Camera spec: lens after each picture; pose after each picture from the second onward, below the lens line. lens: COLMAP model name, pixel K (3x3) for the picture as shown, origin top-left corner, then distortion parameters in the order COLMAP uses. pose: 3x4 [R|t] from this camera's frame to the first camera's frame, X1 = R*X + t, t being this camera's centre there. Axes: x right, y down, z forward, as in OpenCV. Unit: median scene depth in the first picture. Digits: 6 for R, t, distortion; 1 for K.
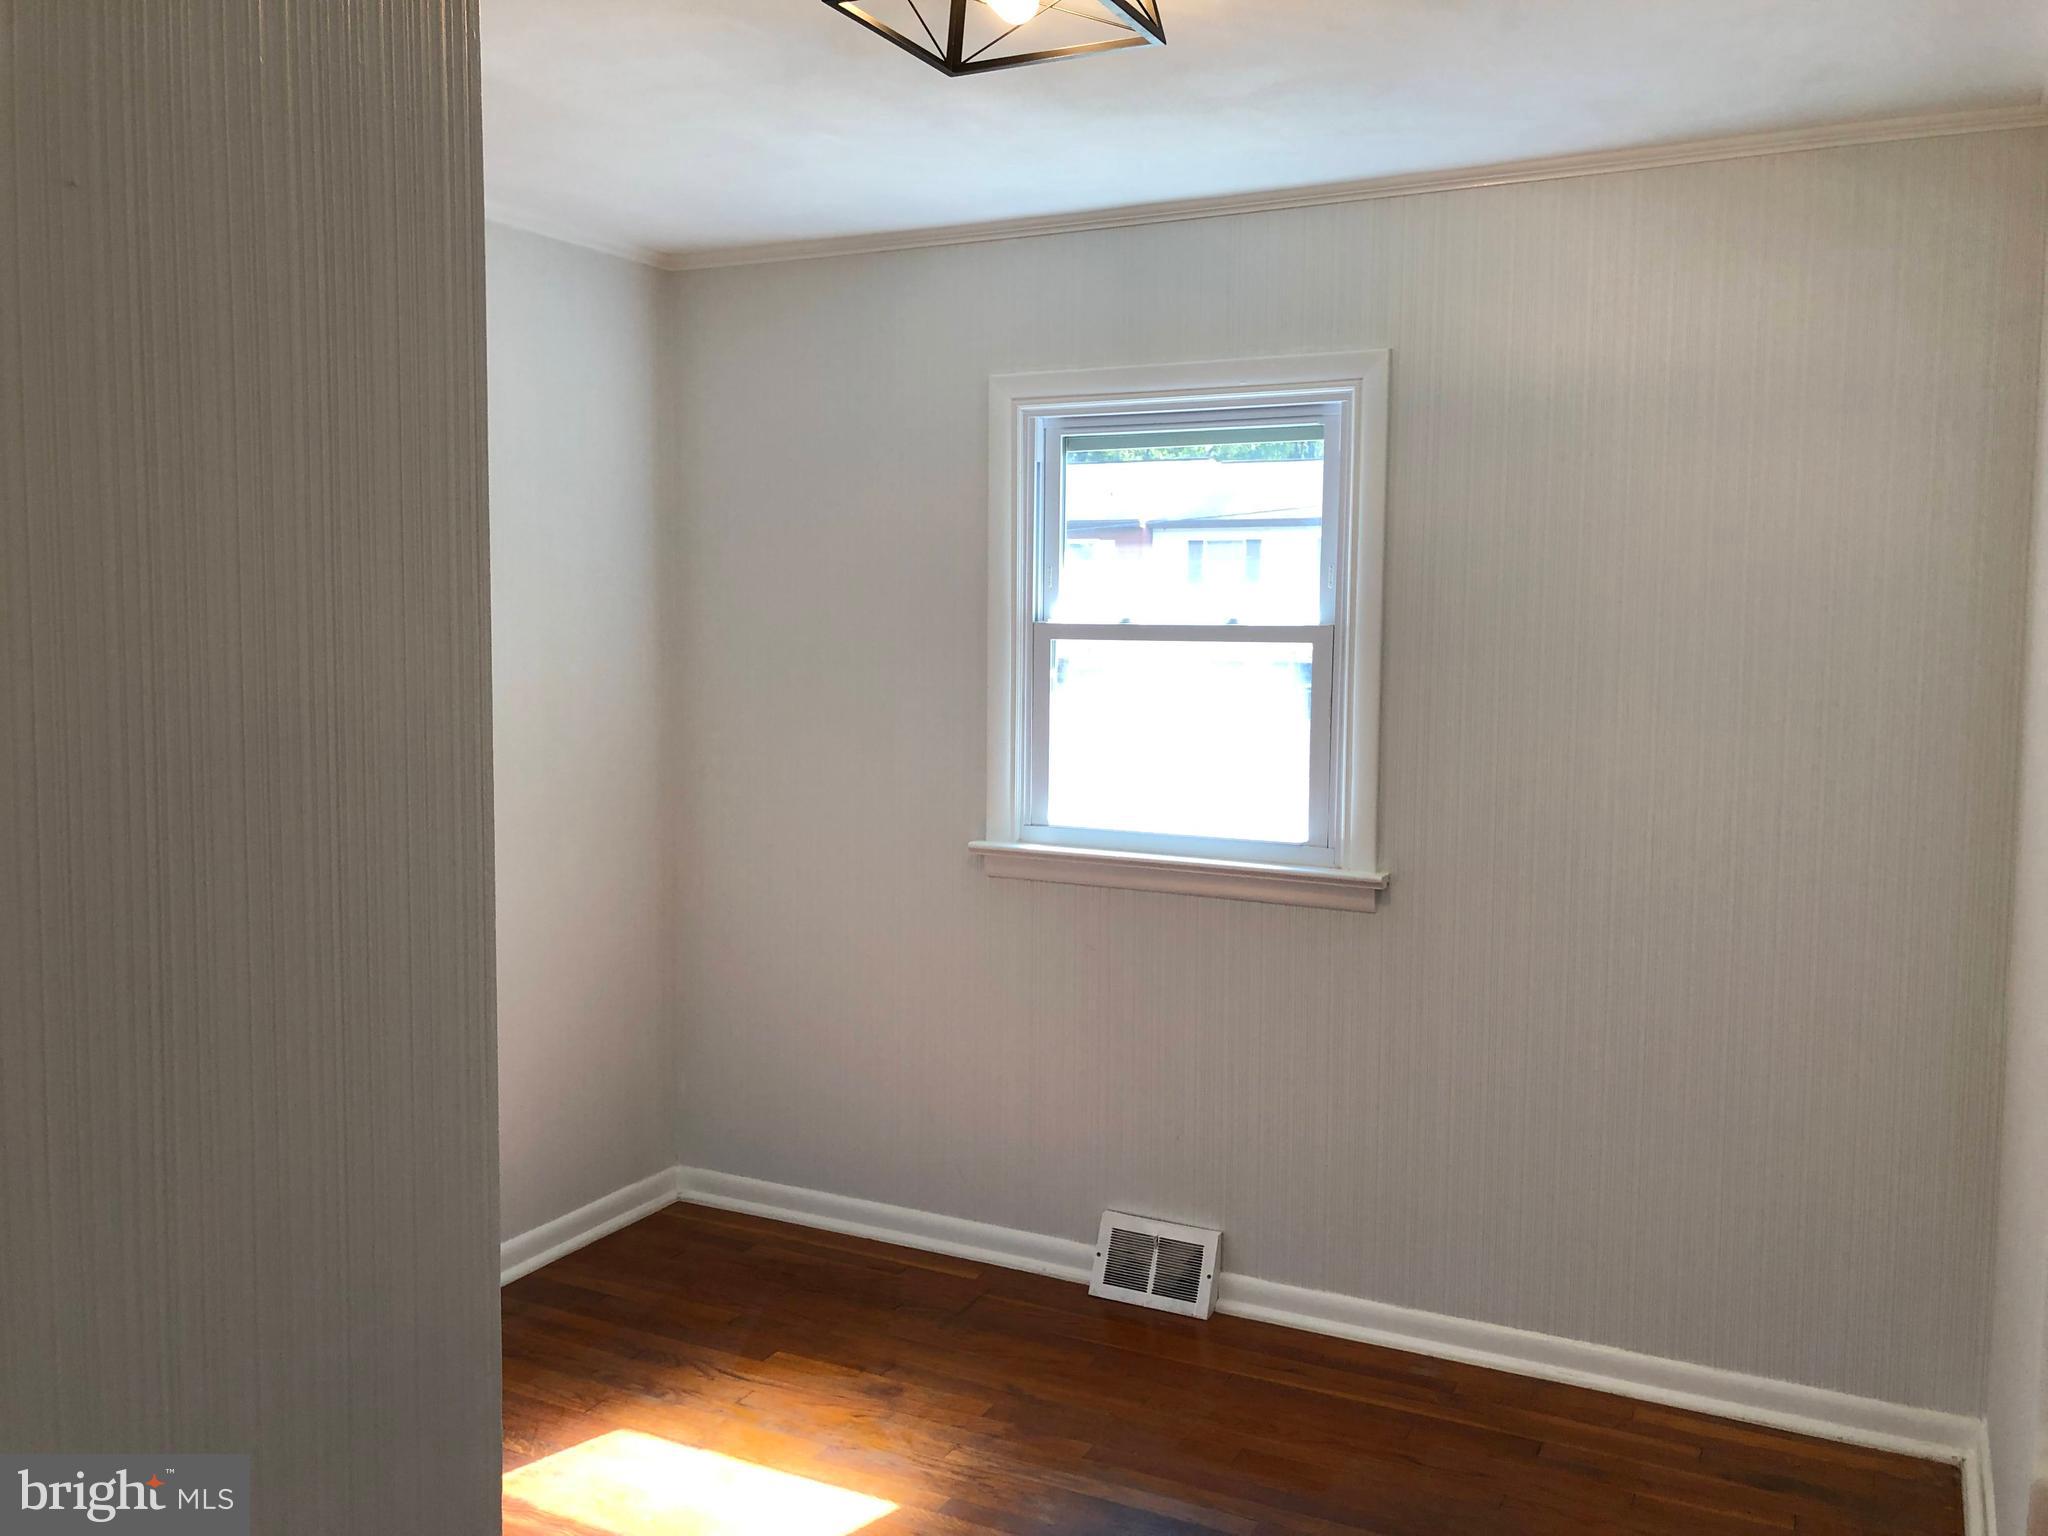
lens RADIAL K [[1667.9, 0, 1024.0], [0, 1667.9, 768.0], [0, 0, 1]] dist [0.001759, -0.040421]
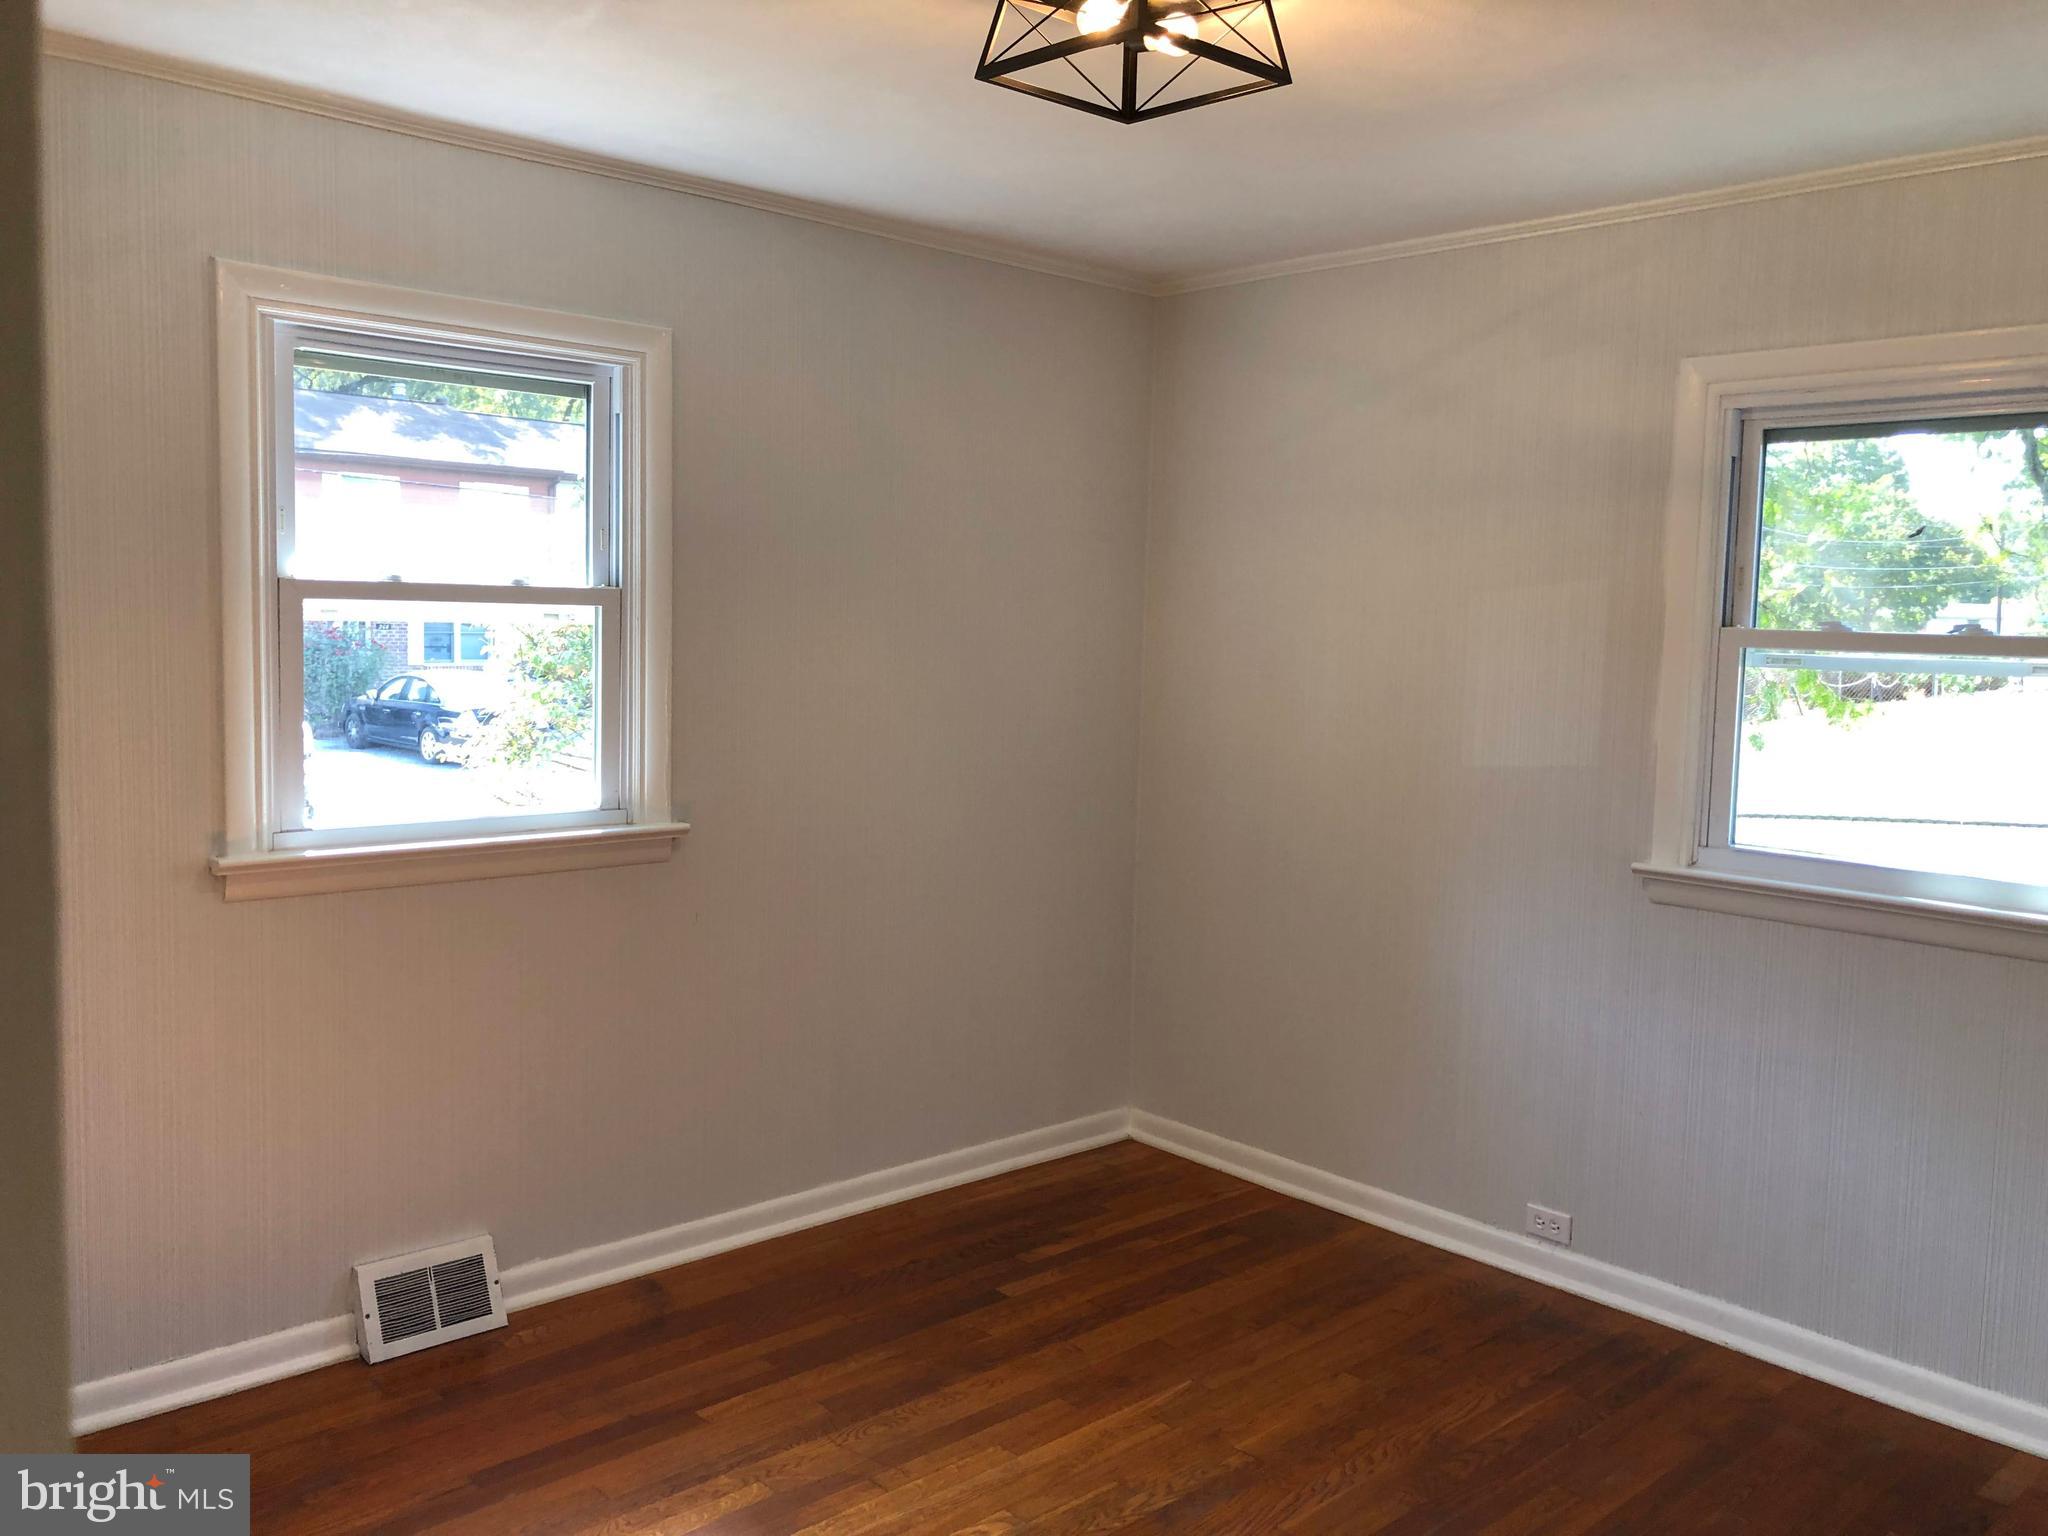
lens RADIAL K [[1697.3, 0, 1027.1], [0, 1697.3, 741.1], [0, 0, 1]] dist [-0.005801, -0.011570]
pose [[0.338885, -0.080356, 0.937390, -0.671436], [0.057665, 0.996247, 0.064555, -0.042235], [-0.939059, 0.032178, 0.342247, 0.394805]]
